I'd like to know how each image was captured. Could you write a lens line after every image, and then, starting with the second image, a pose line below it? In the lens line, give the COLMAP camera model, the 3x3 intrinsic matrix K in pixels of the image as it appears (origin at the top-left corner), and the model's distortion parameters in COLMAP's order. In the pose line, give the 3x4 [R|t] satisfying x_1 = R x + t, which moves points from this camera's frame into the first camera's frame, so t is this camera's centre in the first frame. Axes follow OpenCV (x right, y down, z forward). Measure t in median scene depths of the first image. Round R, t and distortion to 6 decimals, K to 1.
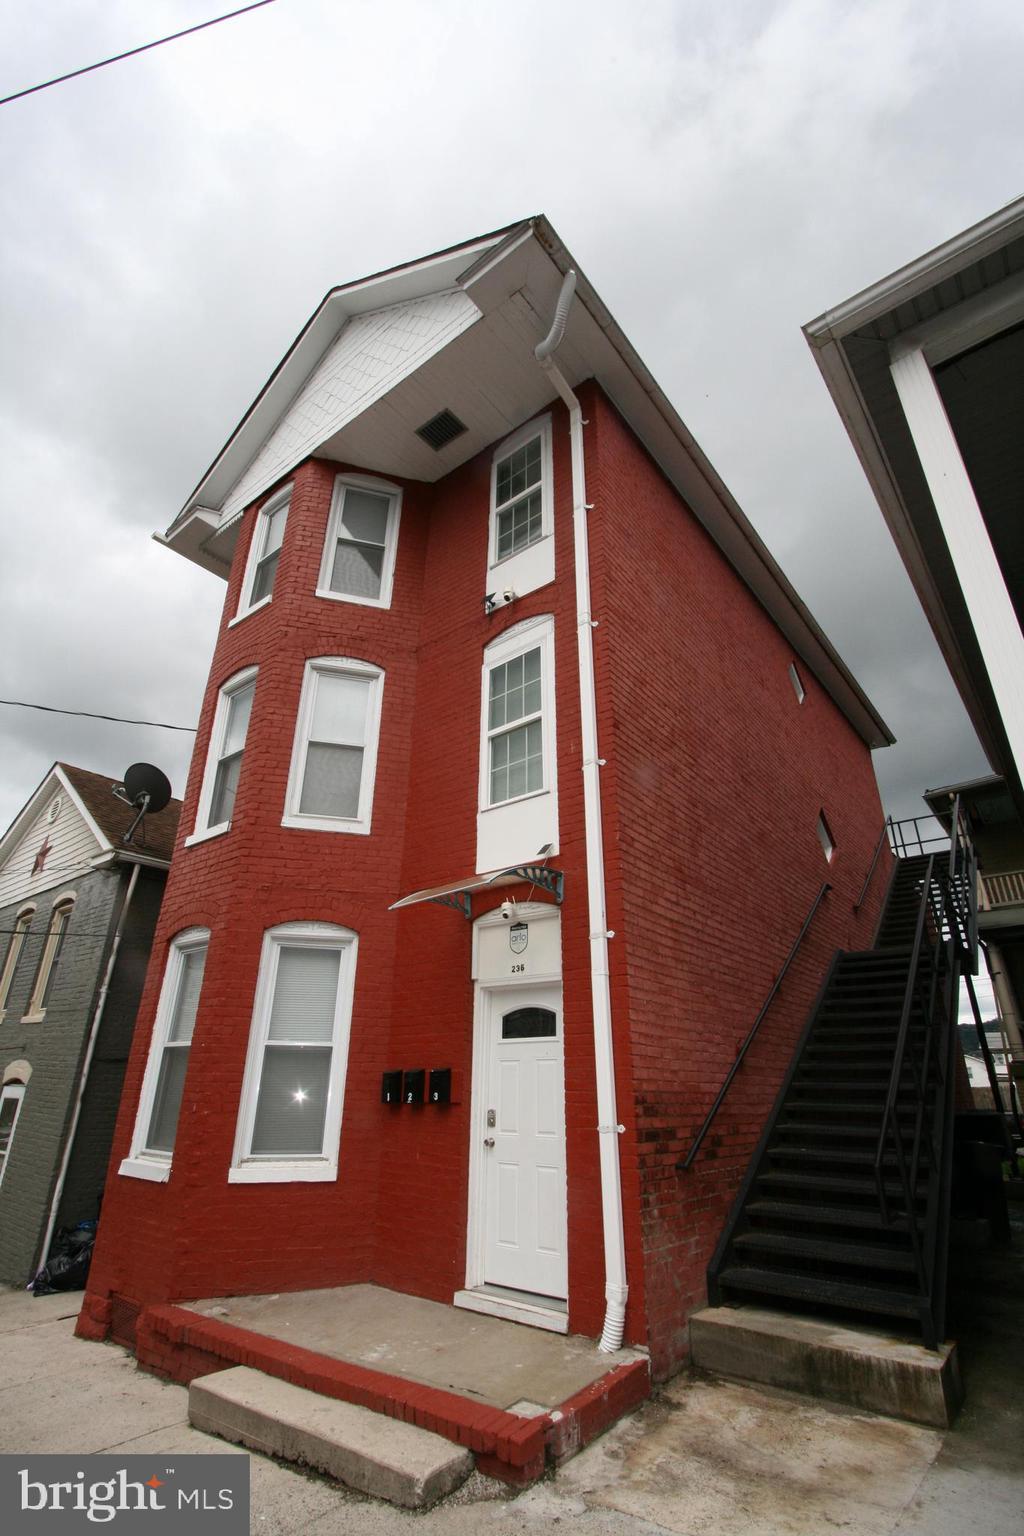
lens RADIAL K [[715.4, 0, 506.3], [0, 715.4, 776.0], [0, 0, 1]] dist [-0.020592, 0.004012]
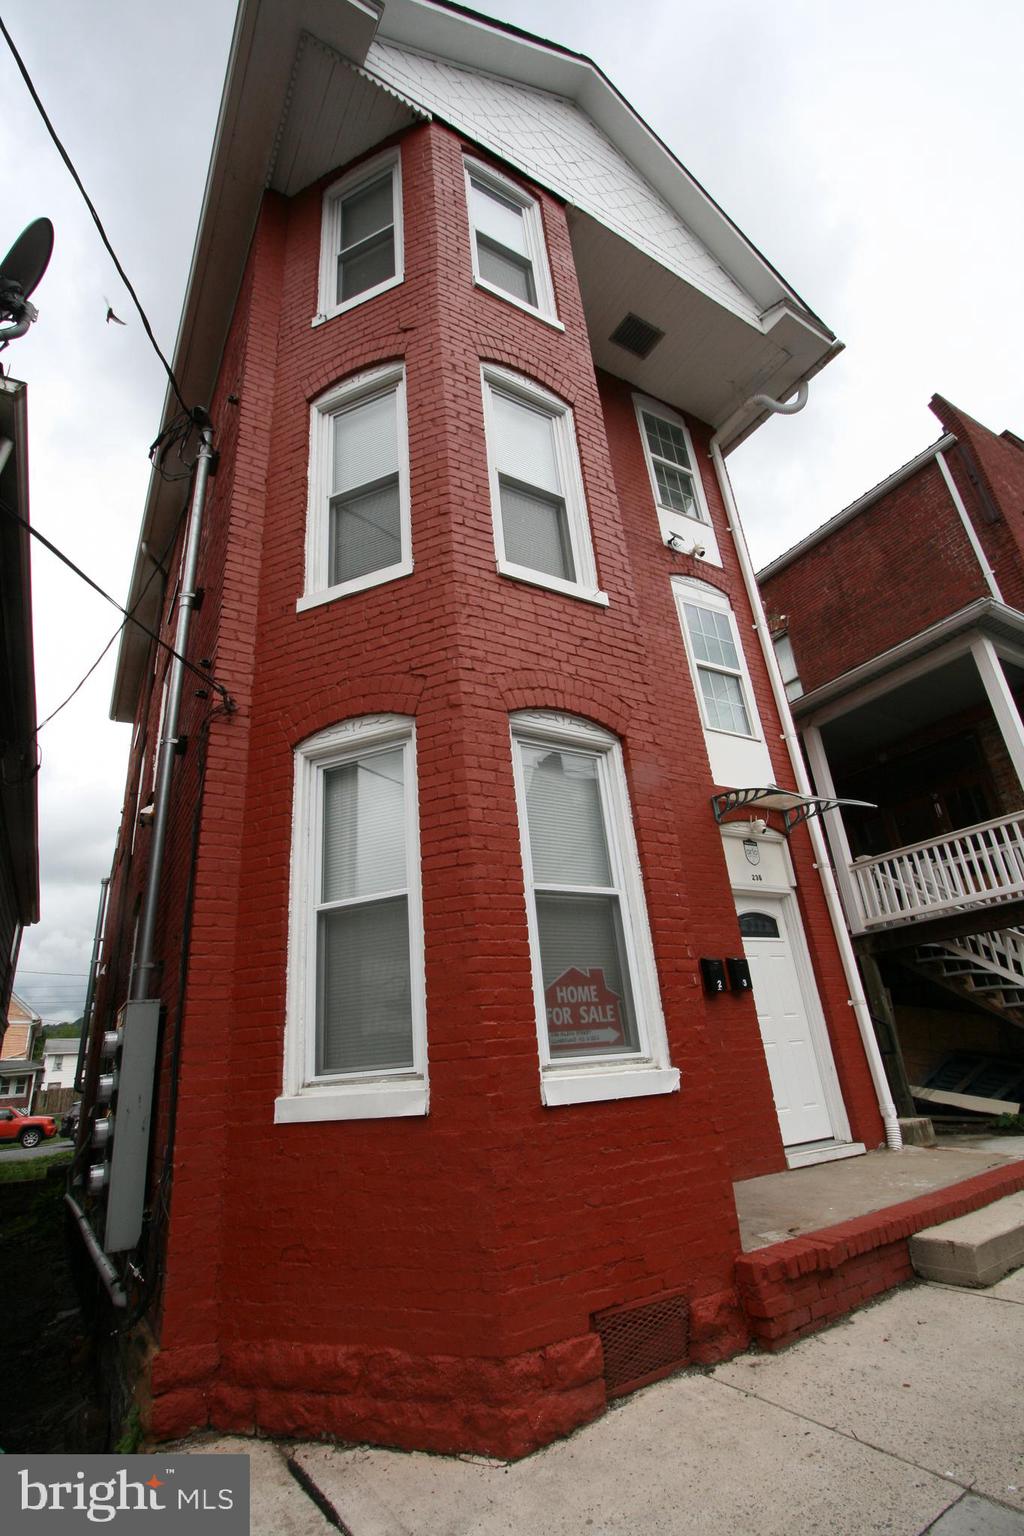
lens RADIAL K [[715.4, 0, 510.6], [0, 715.4, 779.5], [0, 0, 1]] dist [-0.020592, 0.004012]
pose [[0.340454, 0.321350, 0.883643, -1.070522], [-0.305148, 0.926679, -0.219432, 0.451011], [-0.889368, -0.194935, 0.413551, 0.832312]]
